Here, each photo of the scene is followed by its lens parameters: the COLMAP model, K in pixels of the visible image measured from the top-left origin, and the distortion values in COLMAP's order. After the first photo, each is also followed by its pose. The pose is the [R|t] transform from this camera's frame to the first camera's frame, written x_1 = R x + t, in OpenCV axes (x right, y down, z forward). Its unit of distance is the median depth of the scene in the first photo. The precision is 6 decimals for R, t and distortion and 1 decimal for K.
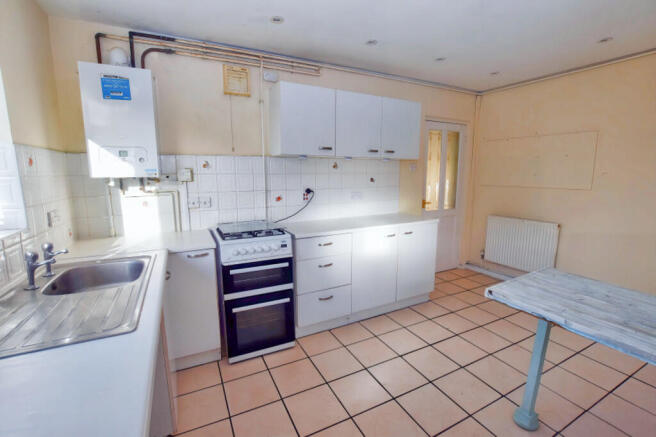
lens RADIAL K [[297.2, 0, 328.0], [0, 297.2, 218.5], [0, 0, 1]] dist [-0.018445, 0.000345]
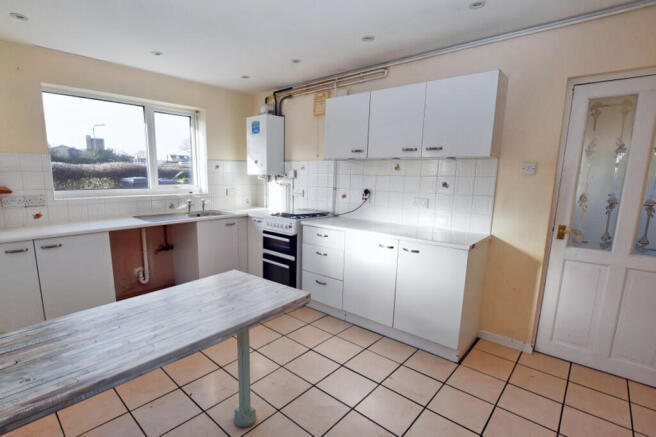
lens RADIAL K [[315.0, 0, 326.2], [0, 315.0, 230.7], [0, 0, 1]] dist [-0.002817, 0.000019]
pose [[0.371288, 0.169660, -0.912886, 1.075406], [-0.163144, 0.979790, 0.115740, -0.072991], [0.914073, 0.105960, 0.391463, 0.516660]]
